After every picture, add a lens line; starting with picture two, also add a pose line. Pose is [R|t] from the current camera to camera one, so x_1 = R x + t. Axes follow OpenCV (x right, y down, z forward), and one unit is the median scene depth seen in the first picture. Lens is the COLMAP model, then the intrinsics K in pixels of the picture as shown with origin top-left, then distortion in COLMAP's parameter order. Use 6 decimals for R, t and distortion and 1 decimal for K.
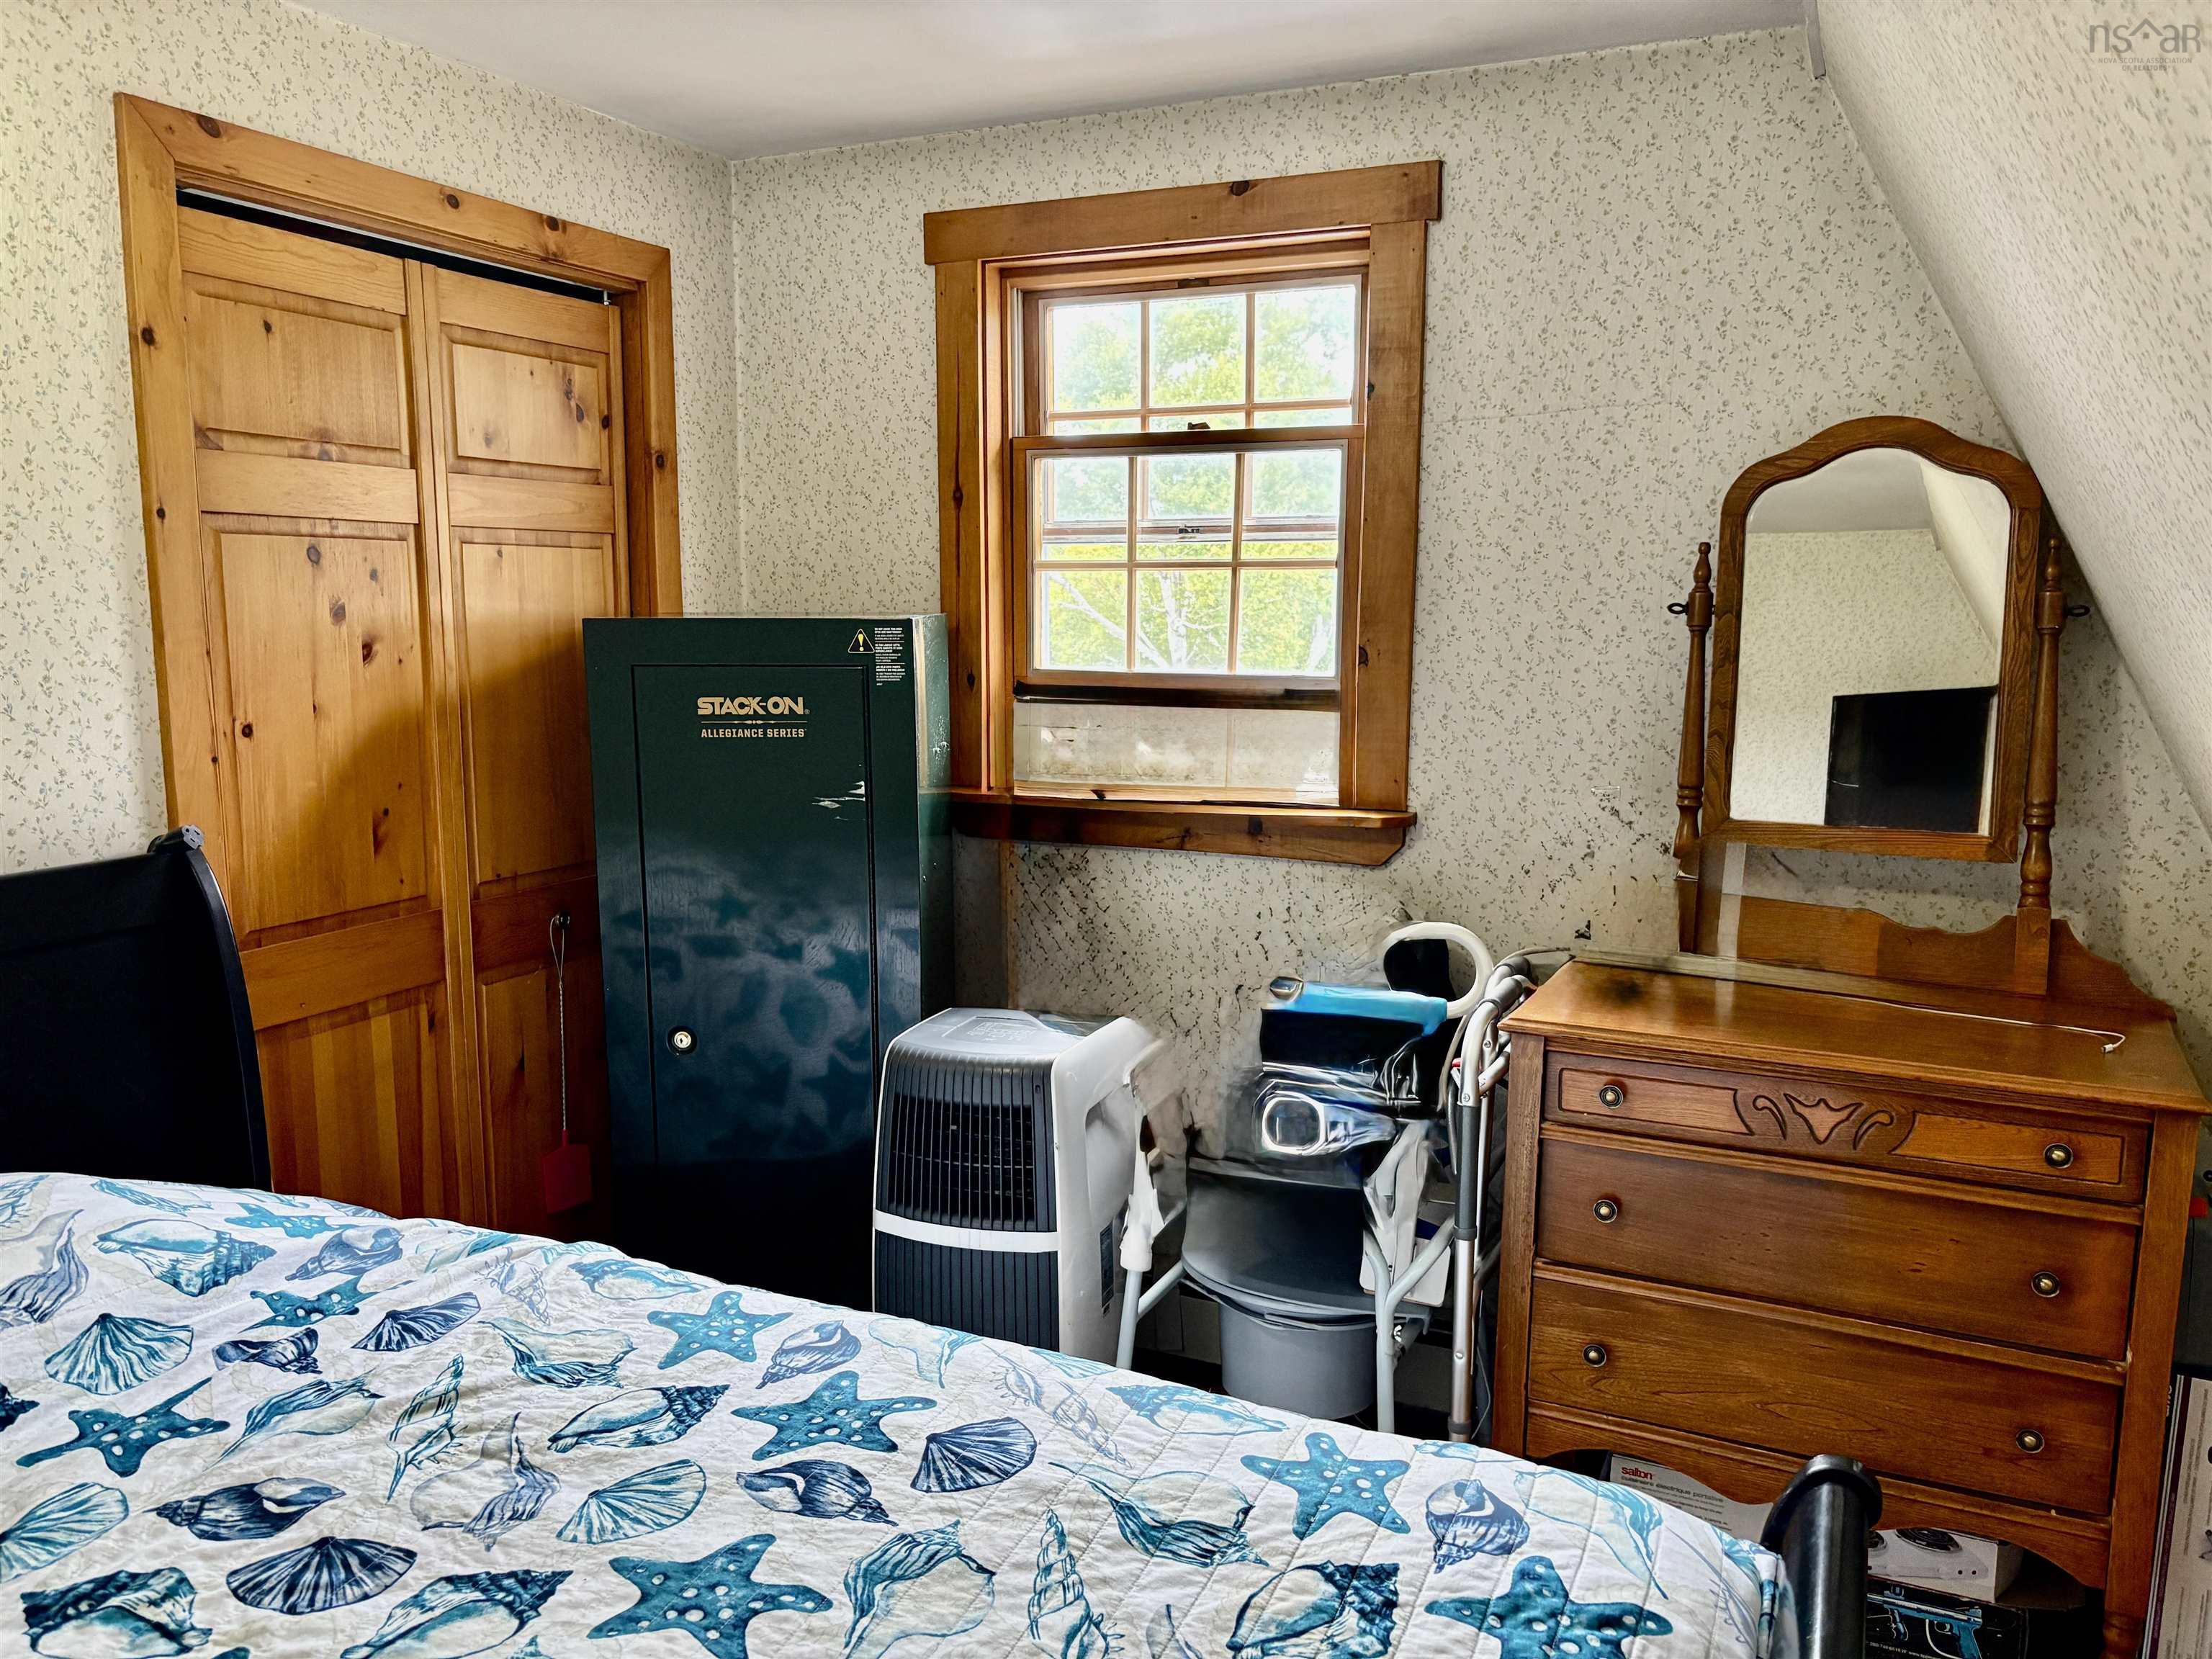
lens RADIAL K [[1669.6, 0, 1093.1], [0, 1669.6, 839.2], [0, 0, 1]] dist [0.050591, -0.058762]
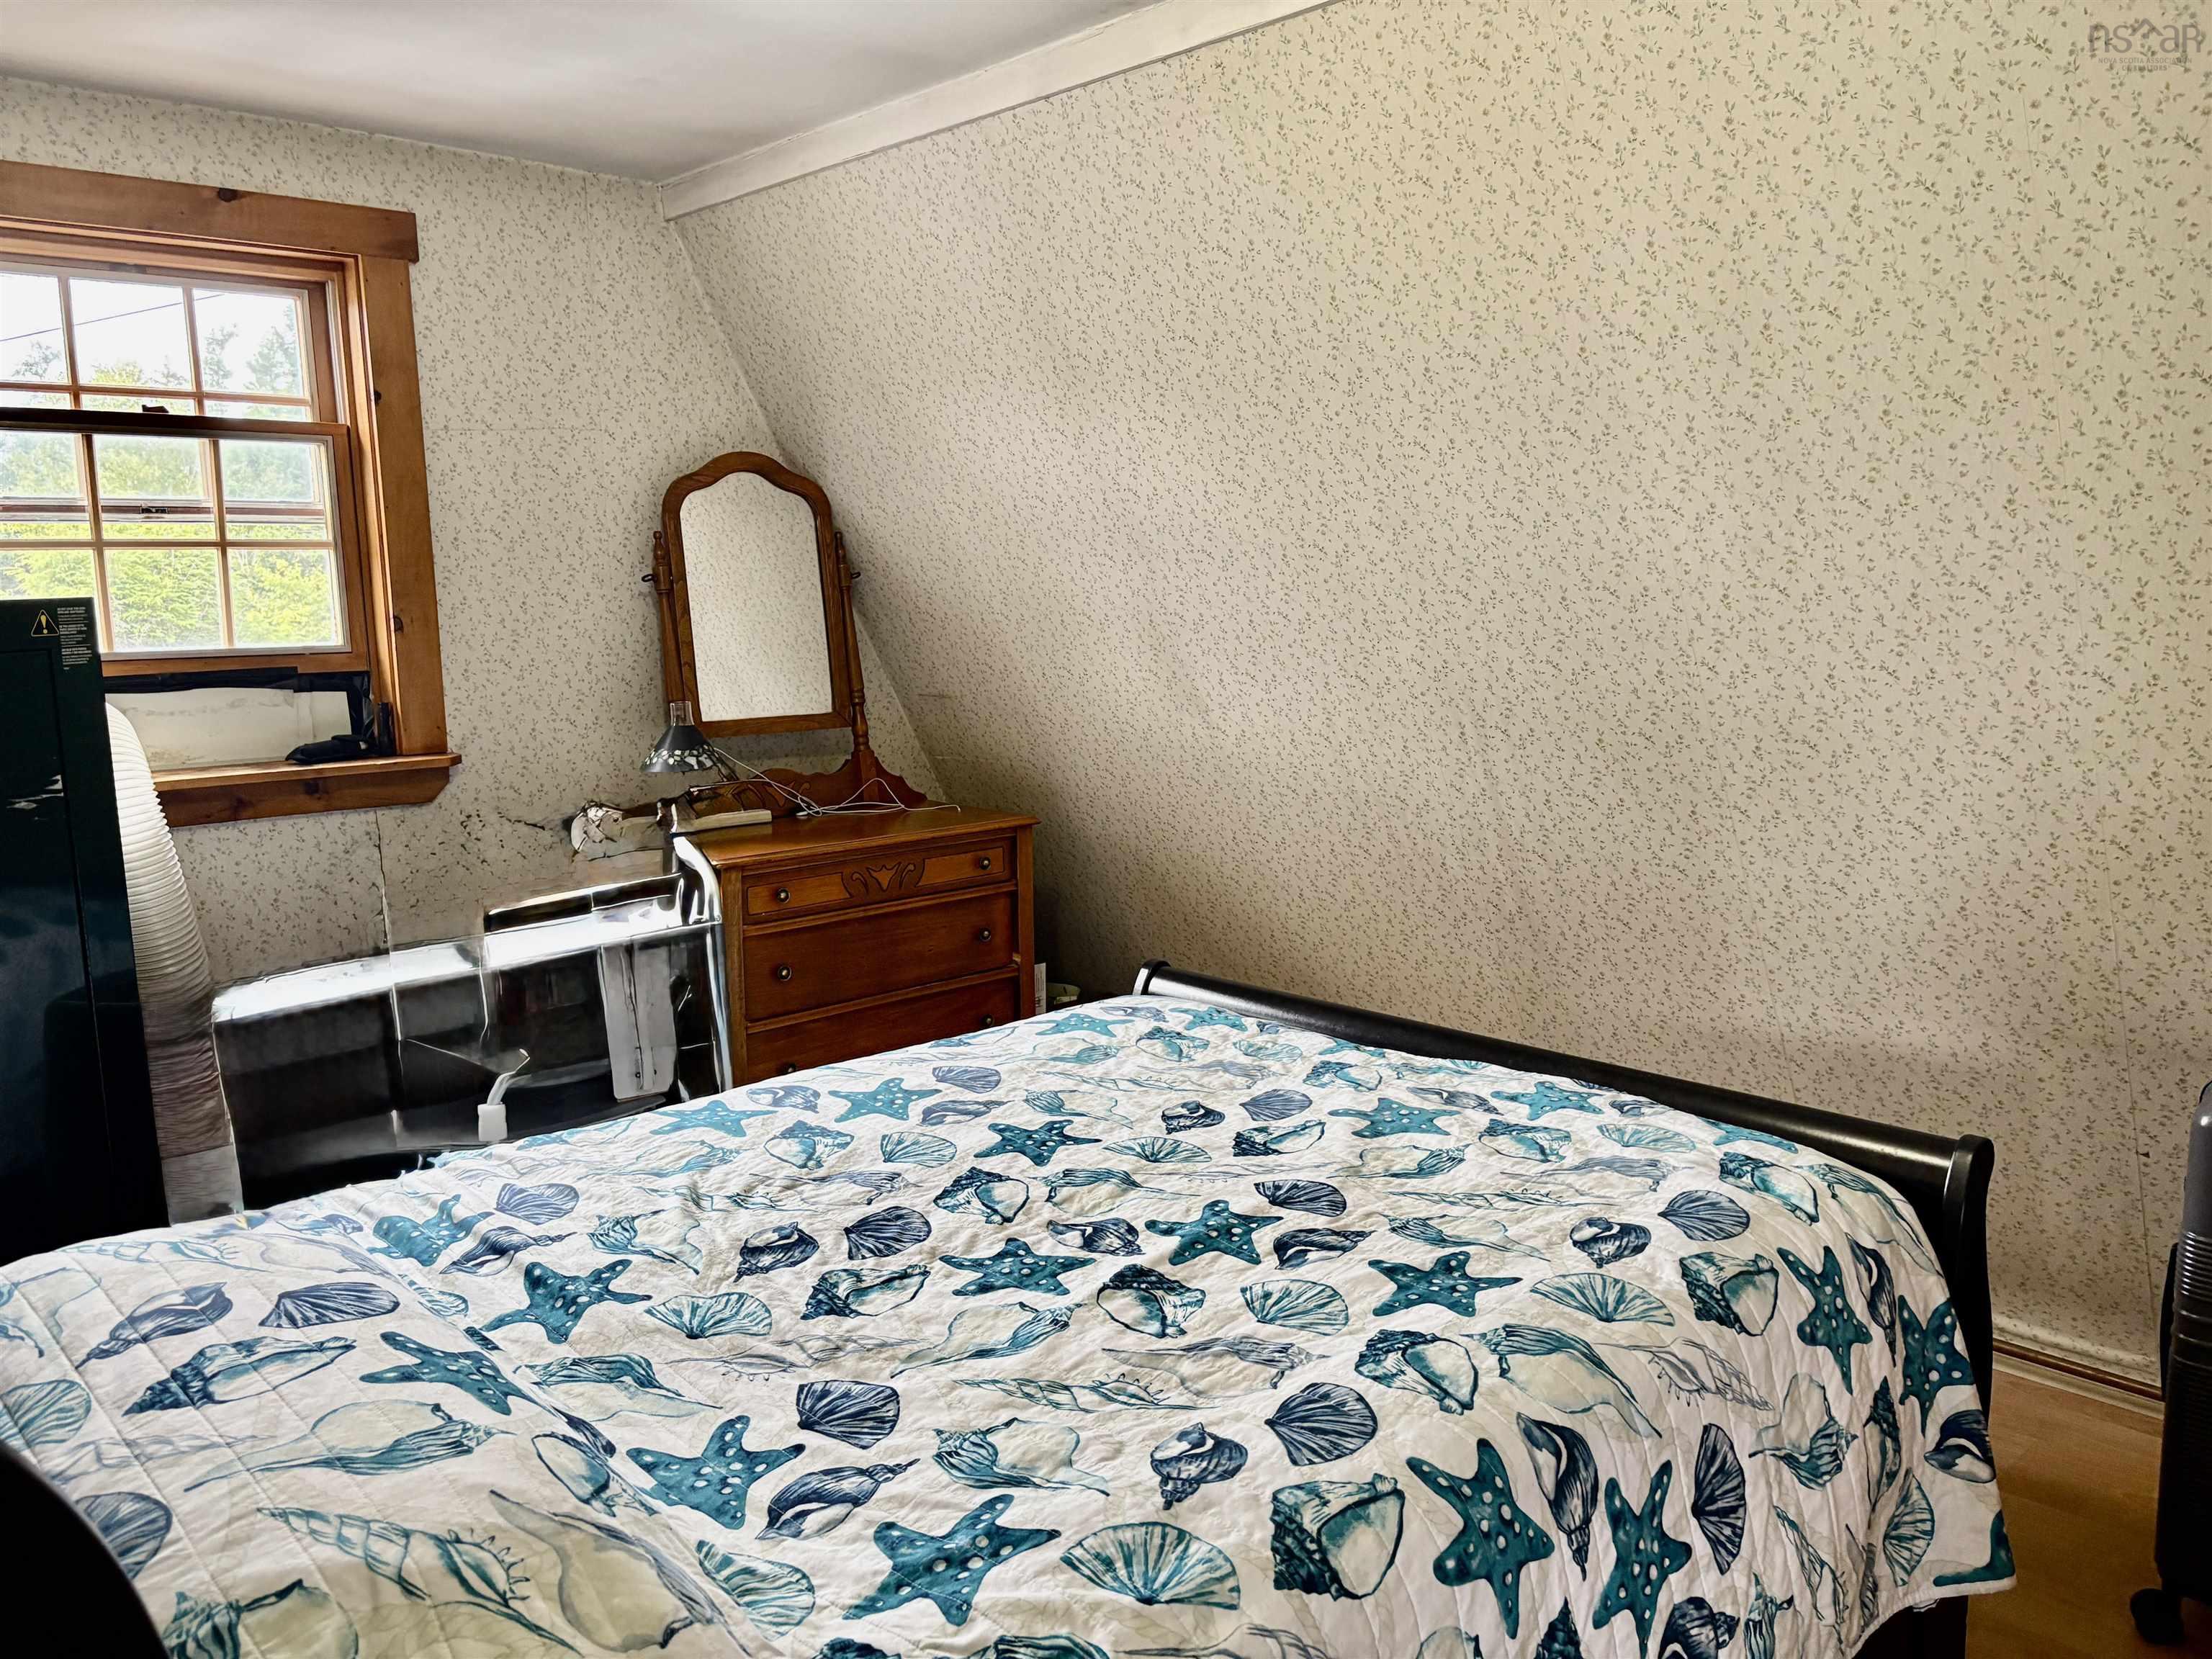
lens RADIAL K [[1669.6, 0, 1093.1], [0, 1669.6, 839.2], [0, 0, 1]] dist [0.050591, -0.058762]
pose [[0.373475, -0.153328, 0.914881, -0.791952], [0.157732, 0.982380, 0.100251, -0.003360], [-0.914132, 0.106865, 0.391080, 0.120105]]
